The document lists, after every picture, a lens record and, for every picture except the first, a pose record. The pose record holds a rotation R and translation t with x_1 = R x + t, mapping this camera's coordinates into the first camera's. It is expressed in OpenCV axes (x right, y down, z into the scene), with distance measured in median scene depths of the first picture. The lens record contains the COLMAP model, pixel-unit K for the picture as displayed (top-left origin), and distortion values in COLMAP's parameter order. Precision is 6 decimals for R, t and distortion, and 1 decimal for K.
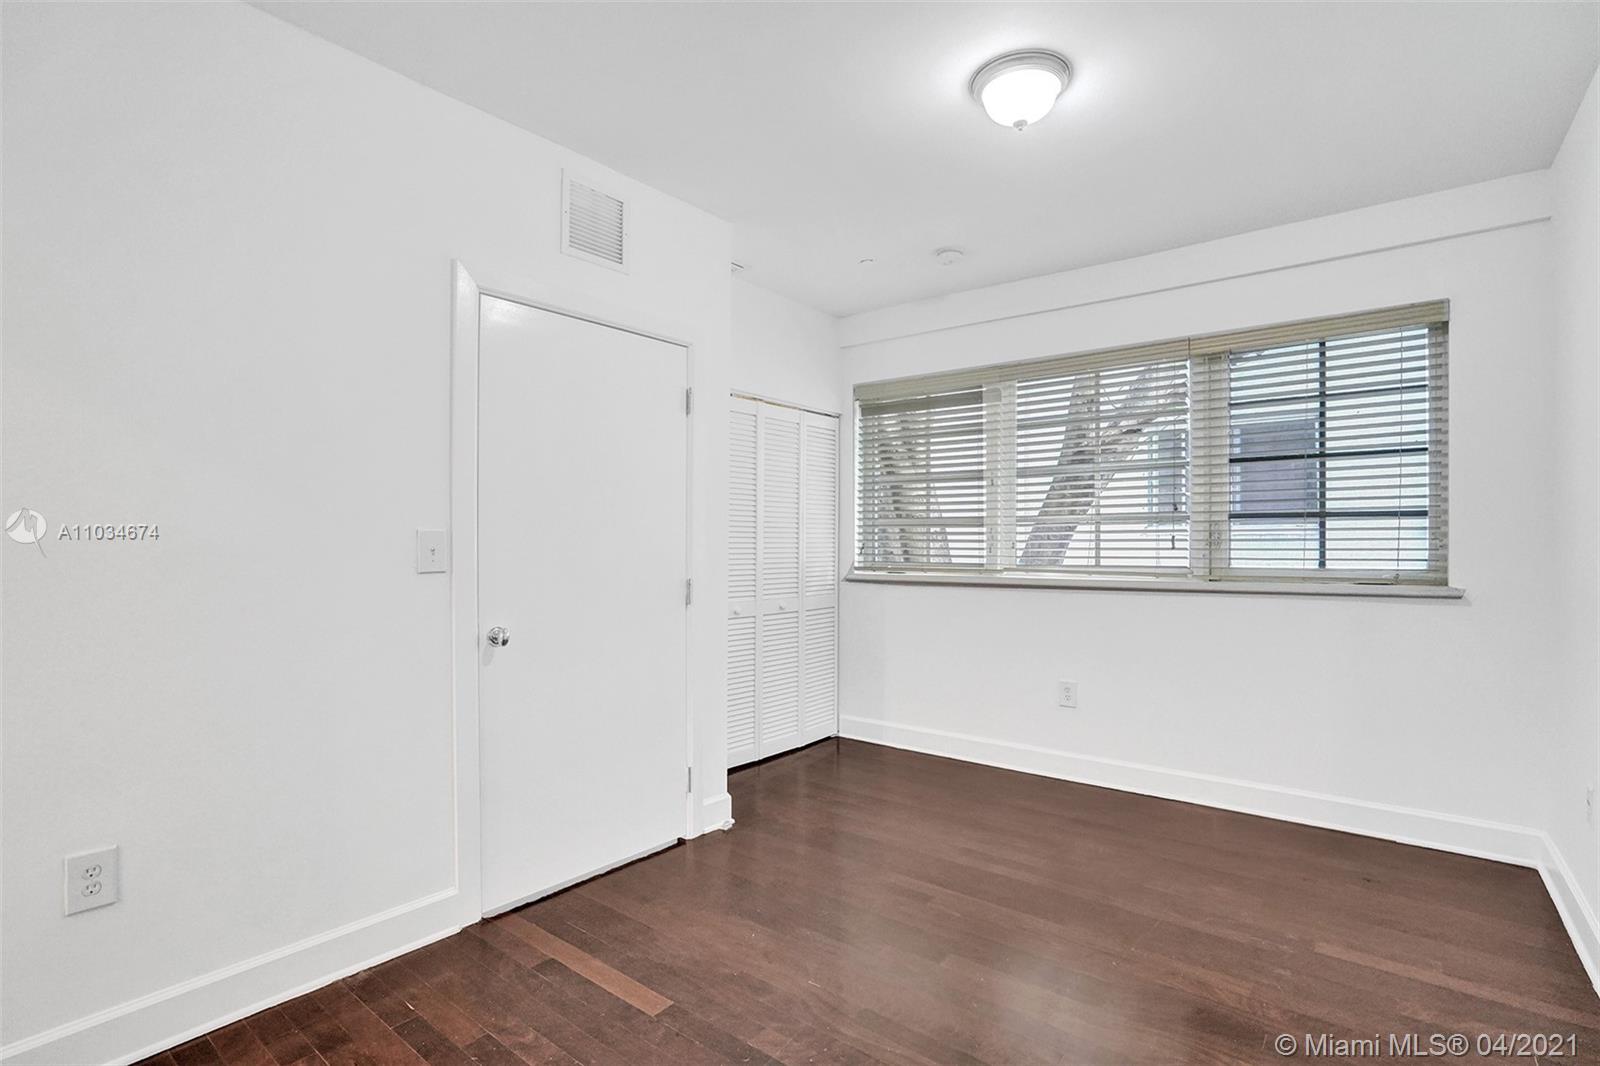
lens RADIAL K [[750.3, 0, 796.0], [0, 750.3, 537.7], [0, 0, 1]] dist [-0.035778, 0.002847]
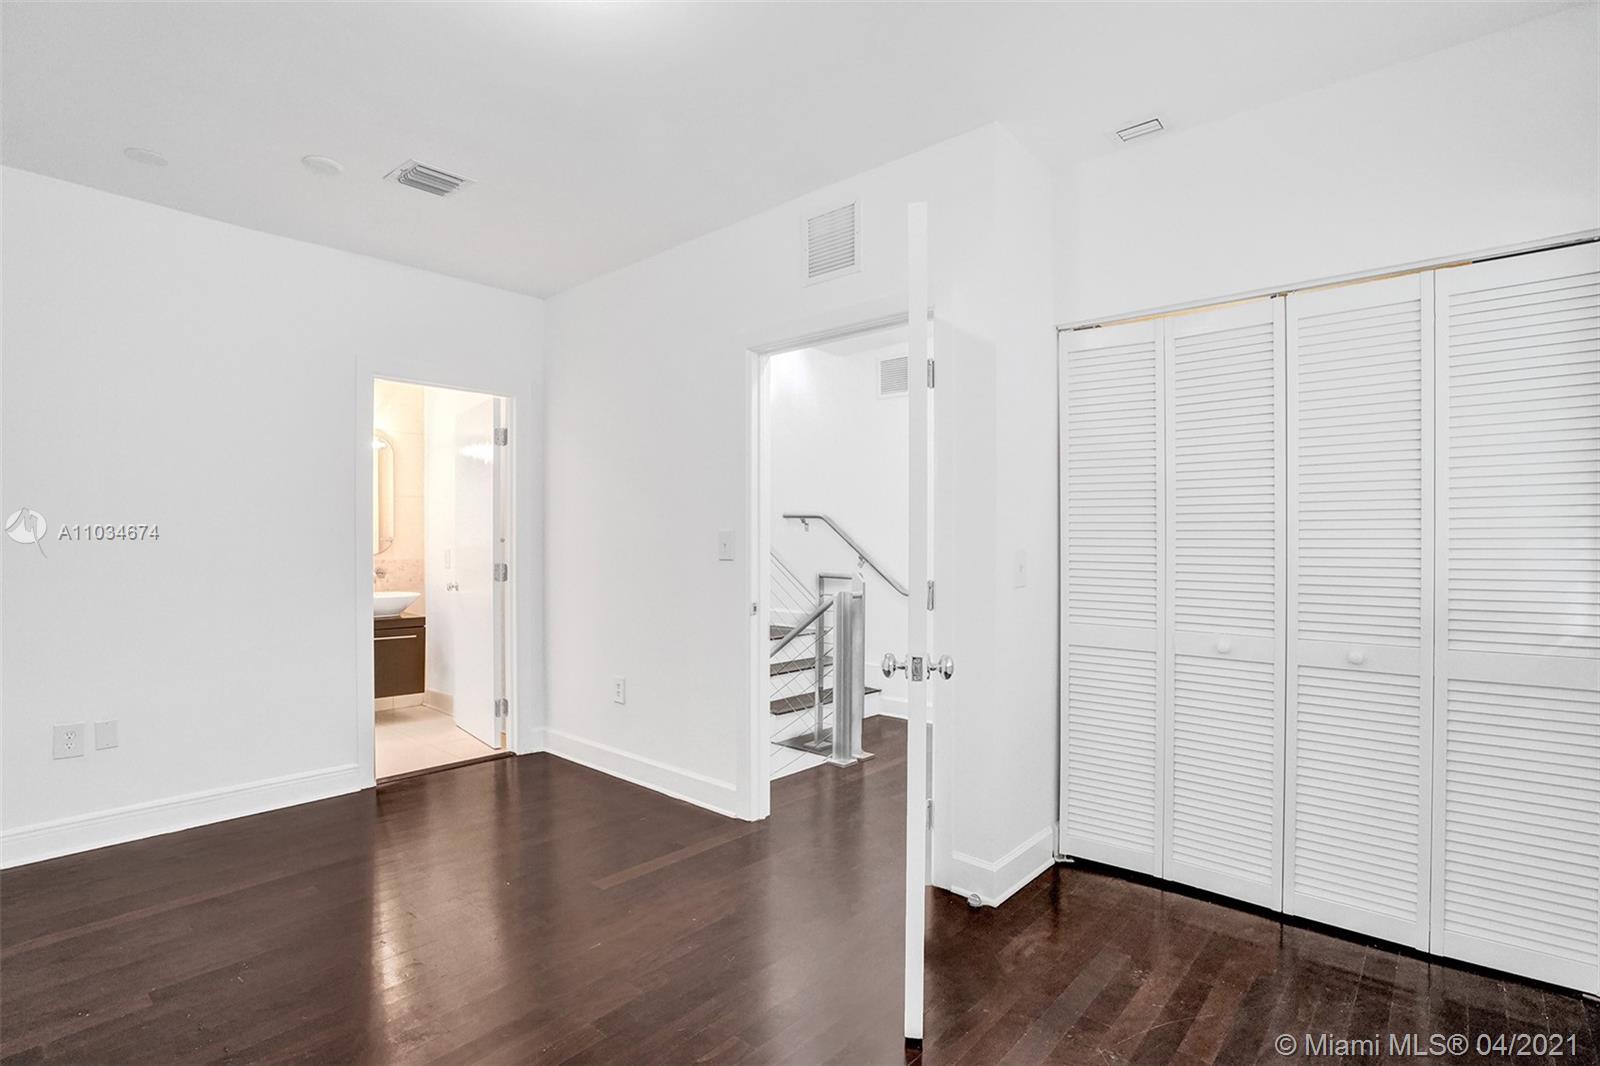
lens RADIAL K [[750.3, 0, 795.5], [0, 750.3, 537.0], [0, 0, 1]] dist [-0.035778, 0.002847]
pose [[-0.016172, -0.018655, -0.999695, 0.806804], [-0.007795, 0.999798, -0.018531, 0.027644], [0.999839, 0.007493, -0.016314, 0.964512]]
